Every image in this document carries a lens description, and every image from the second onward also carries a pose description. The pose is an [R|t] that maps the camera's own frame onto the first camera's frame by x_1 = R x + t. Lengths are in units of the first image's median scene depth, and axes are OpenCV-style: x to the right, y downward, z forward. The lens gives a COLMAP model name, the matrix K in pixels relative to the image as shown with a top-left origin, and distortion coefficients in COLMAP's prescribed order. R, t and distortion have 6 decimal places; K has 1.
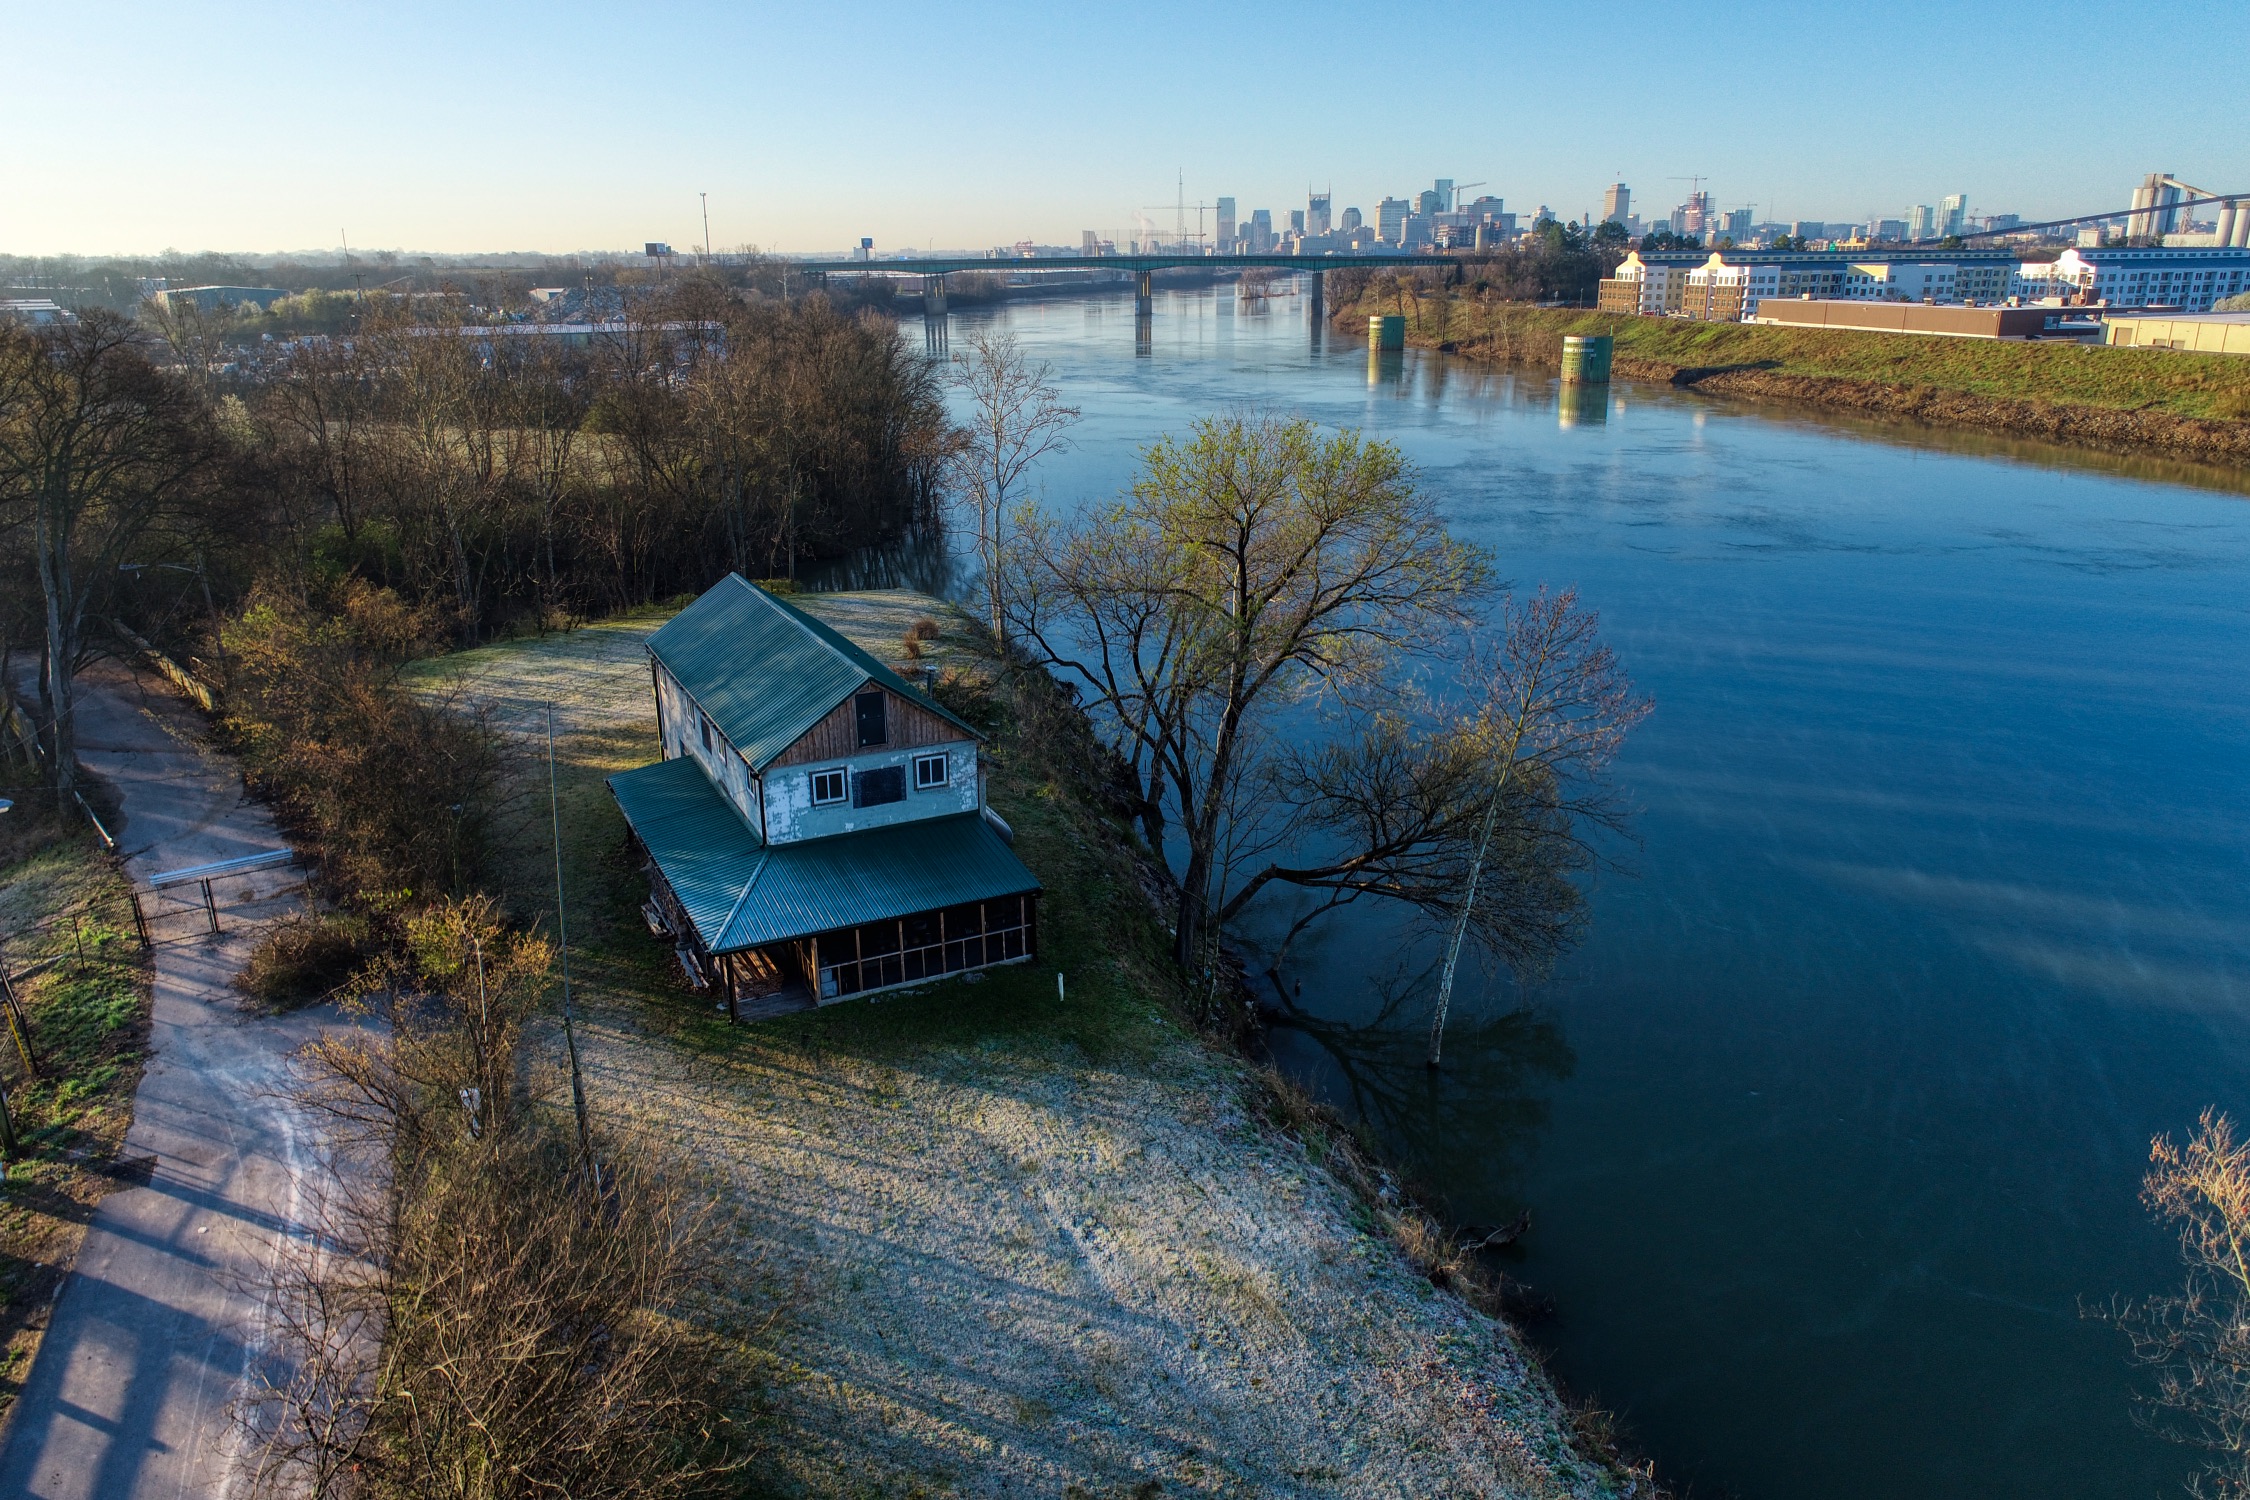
lens RADIAL K [[1508.8, 0, 1127.5], [0, 1508.8, 750.3], [0, 0, 1]] dist [-0.017402, 0.009028]
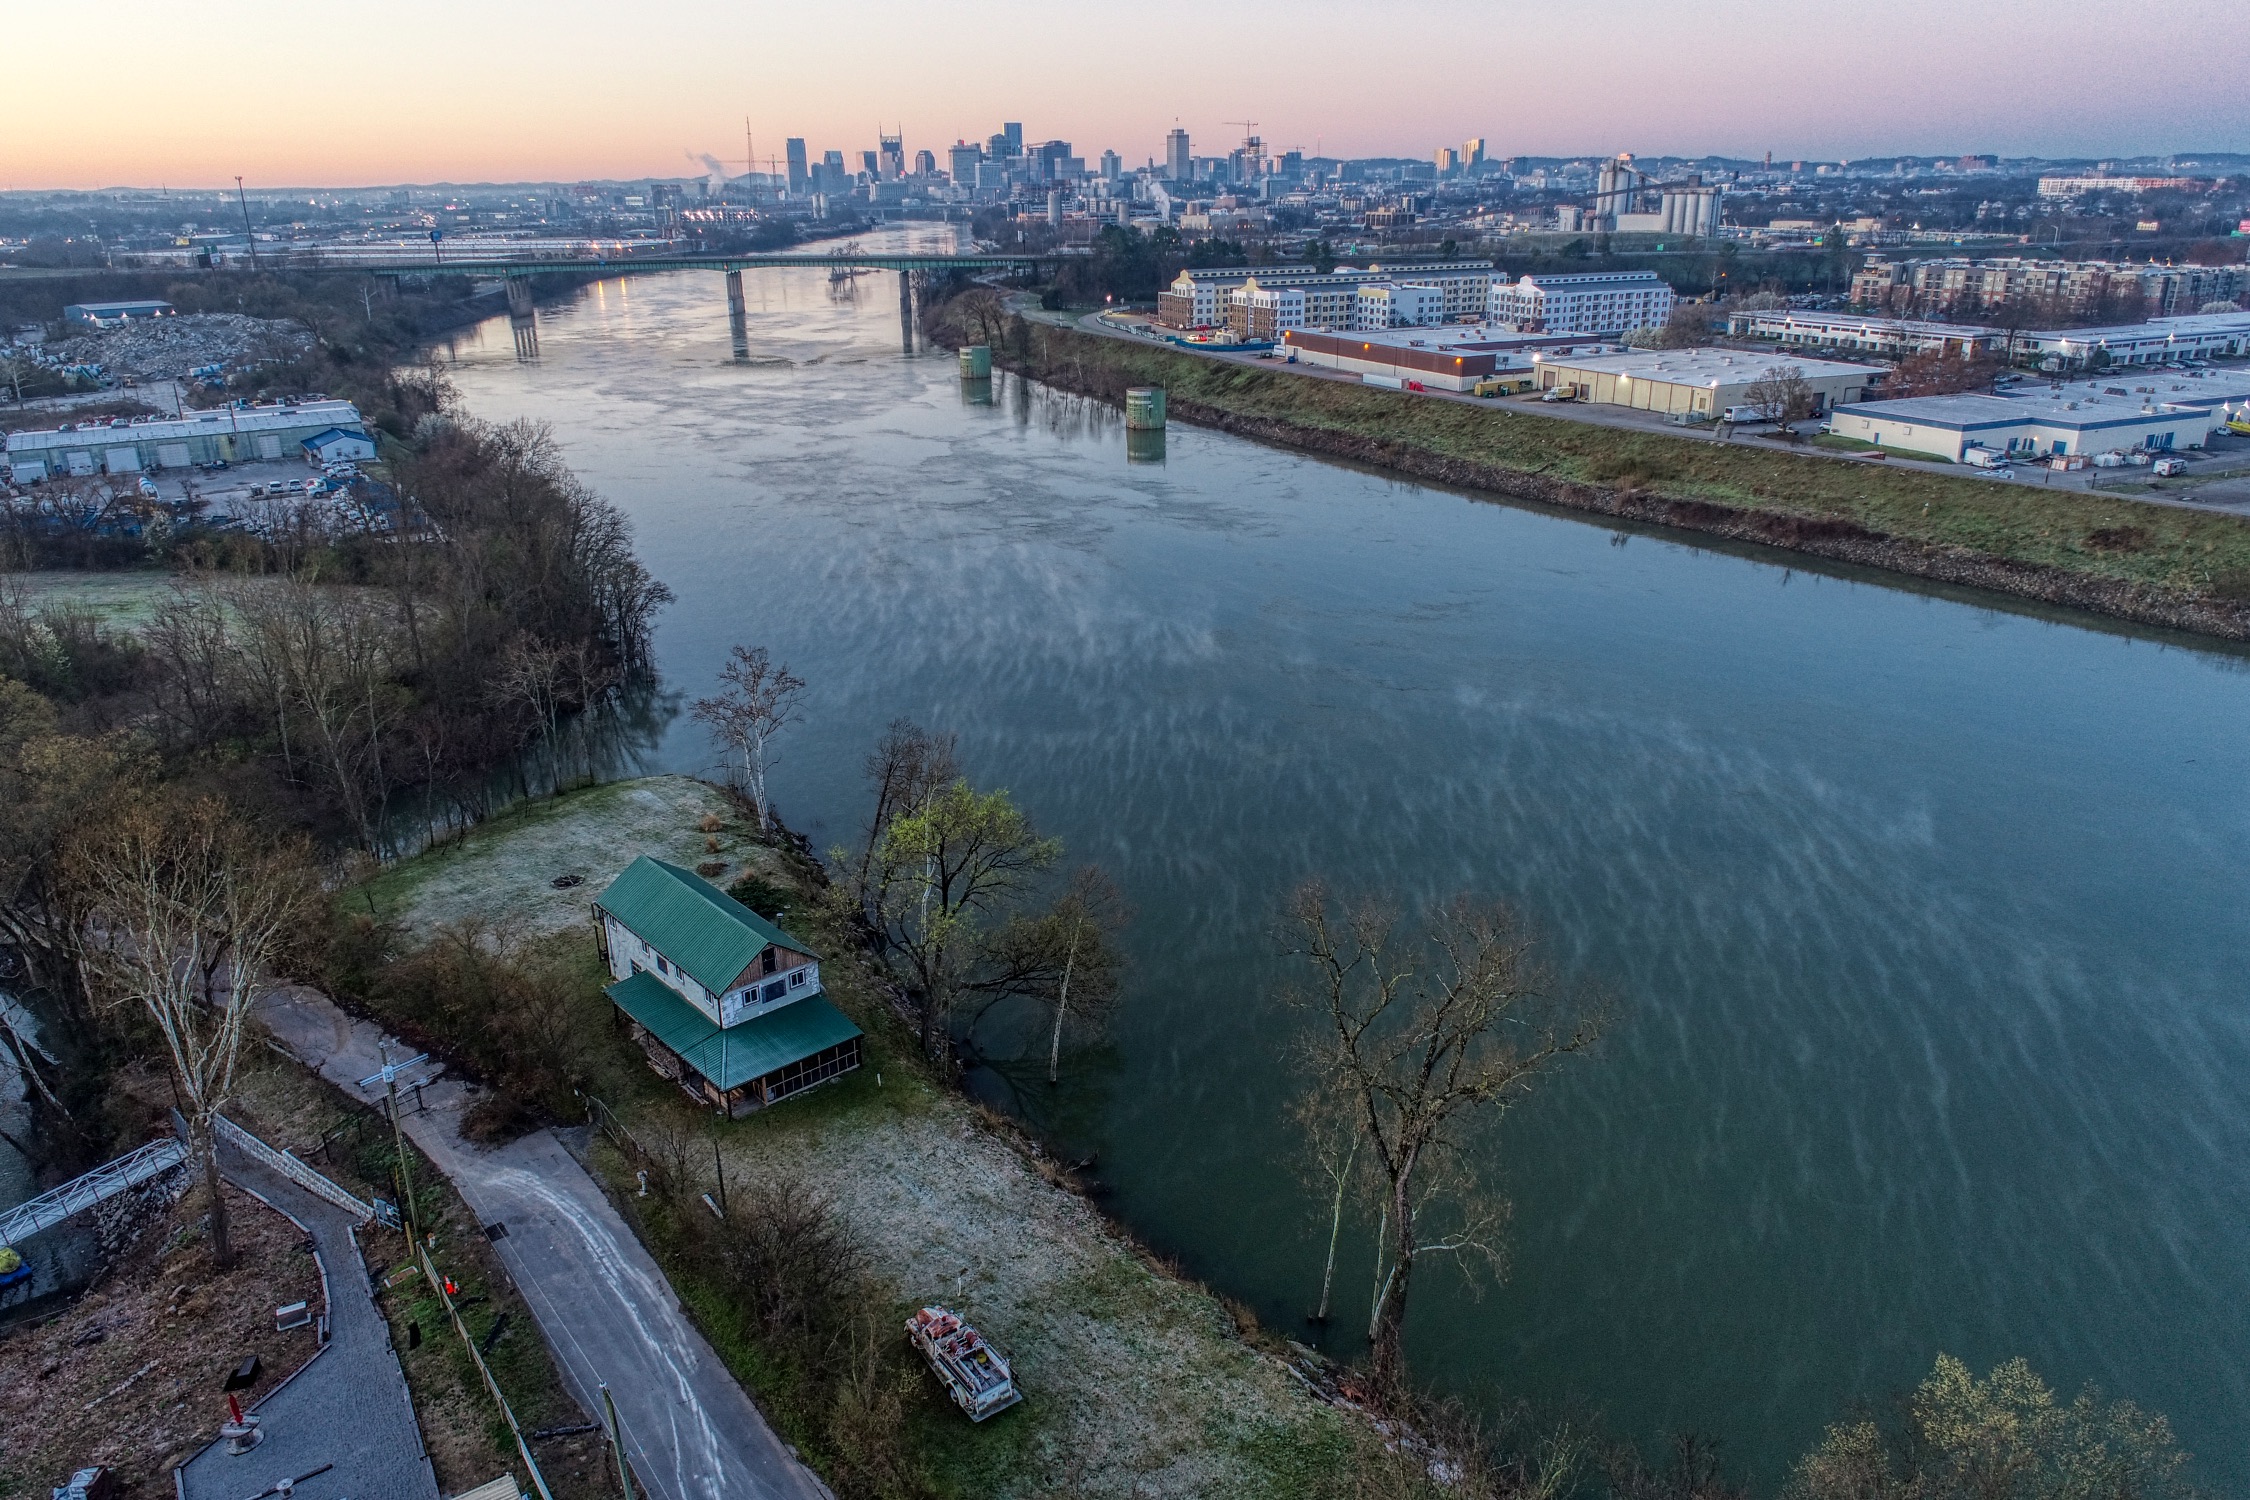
lens RADIAL K [[1508.8, 0, 1123.4], [0, 1508.8, 753.2], [0, 0, 1]] dist [-0.017402, 0.009028]
pose [[0.965841, -0.090984, 0.242637, -0.157719], [0.080370, 0.995338, 0.053310, -0.332931], [-0.246357, -0.031988, 0.968651, -0.975571]]
